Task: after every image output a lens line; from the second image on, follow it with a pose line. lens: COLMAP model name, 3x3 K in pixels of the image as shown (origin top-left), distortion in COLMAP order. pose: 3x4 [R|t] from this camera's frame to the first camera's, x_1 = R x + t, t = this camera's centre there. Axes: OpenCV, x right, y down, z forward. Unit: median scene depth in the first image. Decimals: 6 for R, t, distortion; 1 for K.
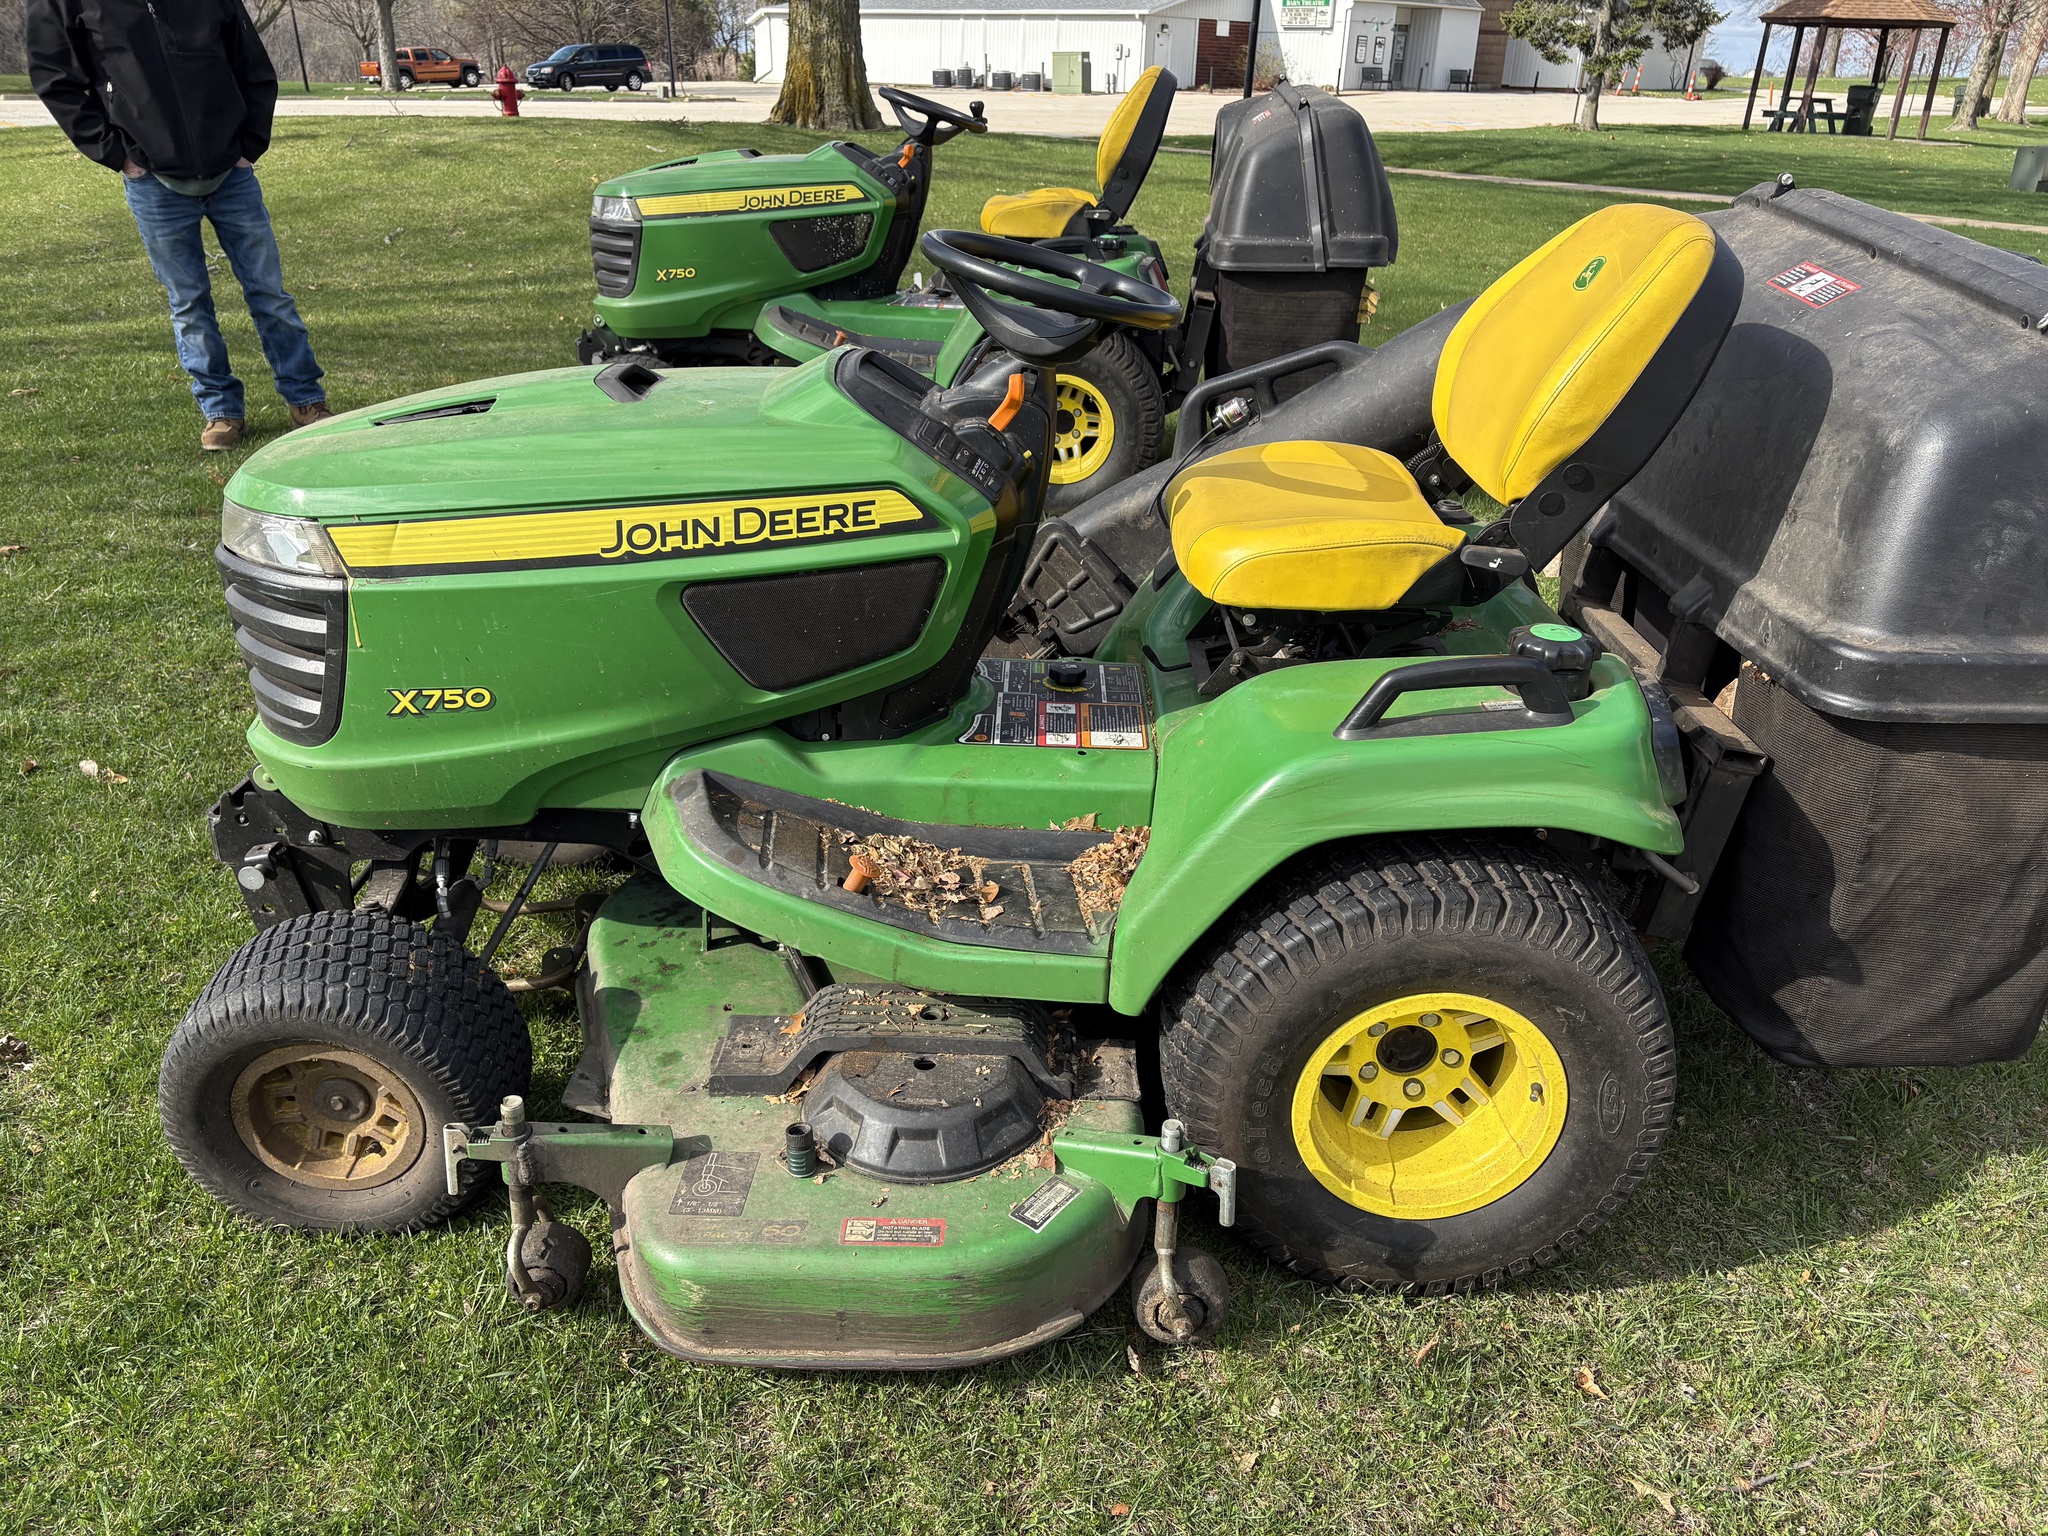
lens RADIAL K [[1558.4, 0, 1025.1], [0, 1558.4, 778.3], [0, 0, 1]] dist [0.091193, -0.110321]
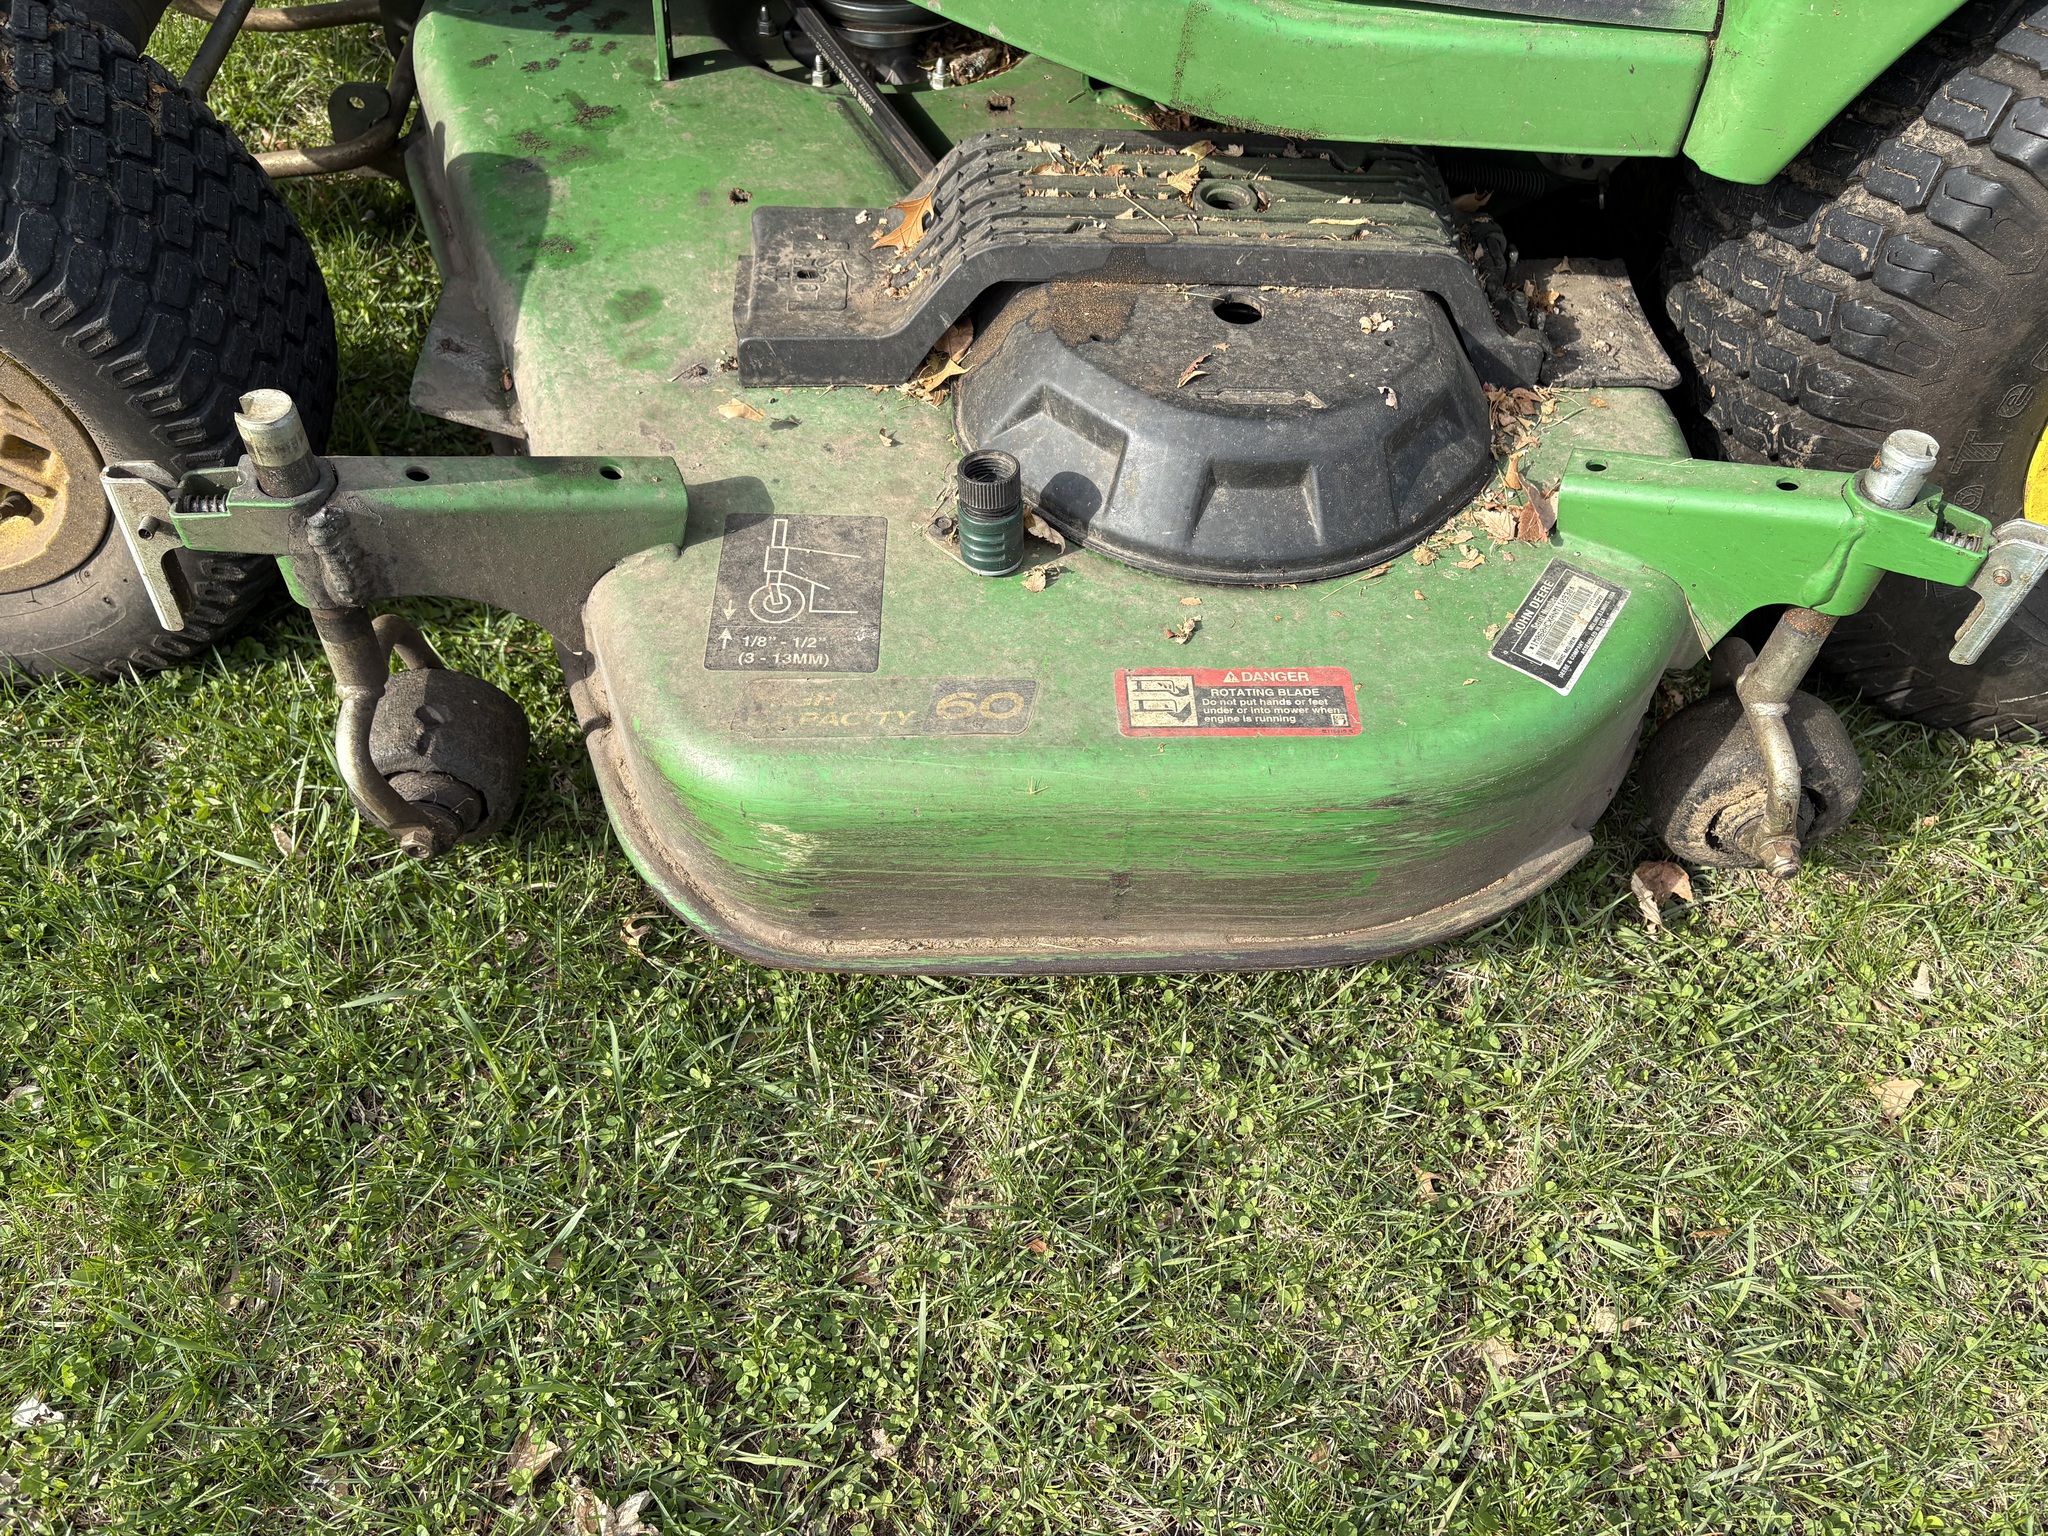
lens RADIAL K [[1547.2, 0, 1020.7], [0, 1547.2, 776.9], [0, 0, 1]] dist [0.050039, -0.103873]
pose [[0.997740, -0.027665, 0.061236, -0.156559], [-0.001765, 0.900209, 0.435455, 0.112739], [-0.067172, -0.434579, 0.898125, 0.564903]]
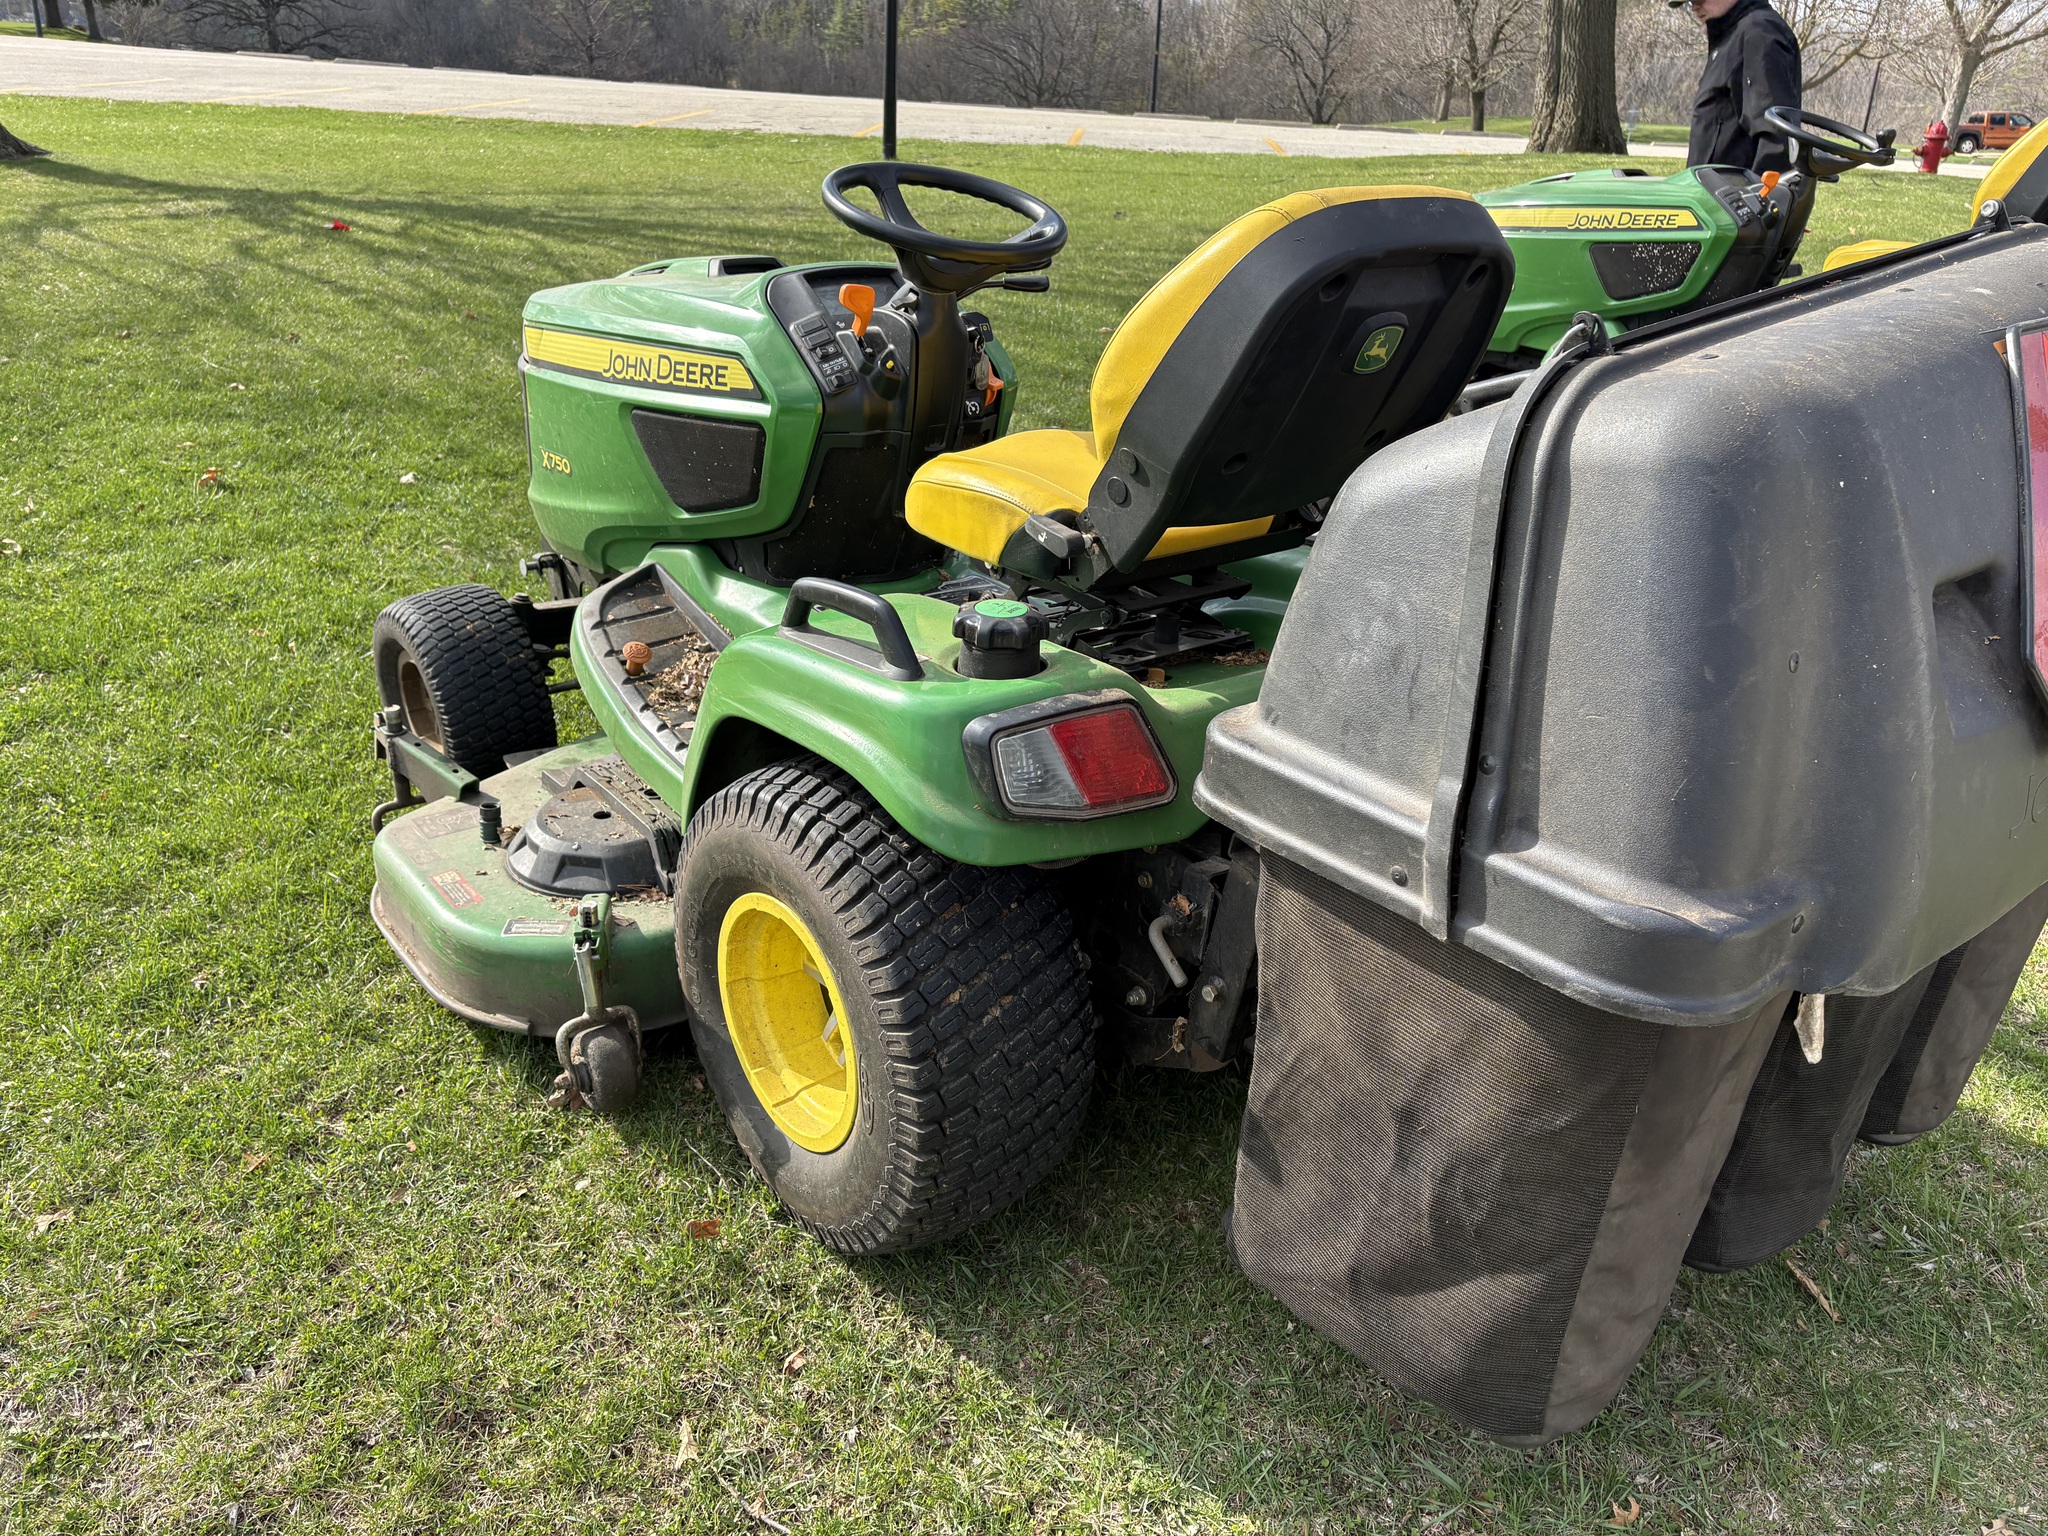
lens RADIAL K [[1577.4, 0, 1025.0], [0, 1577.4, 827.0], [0, 0, 1]] dist [0.005198, -0.001391]
pose [[0.612376, 0.353463, -0.707149, 1.027789], [-0.359260, 0.921210, 0.149349, -0.115154], [0.704222, 0.162592, 0.691112, 0.381875]]
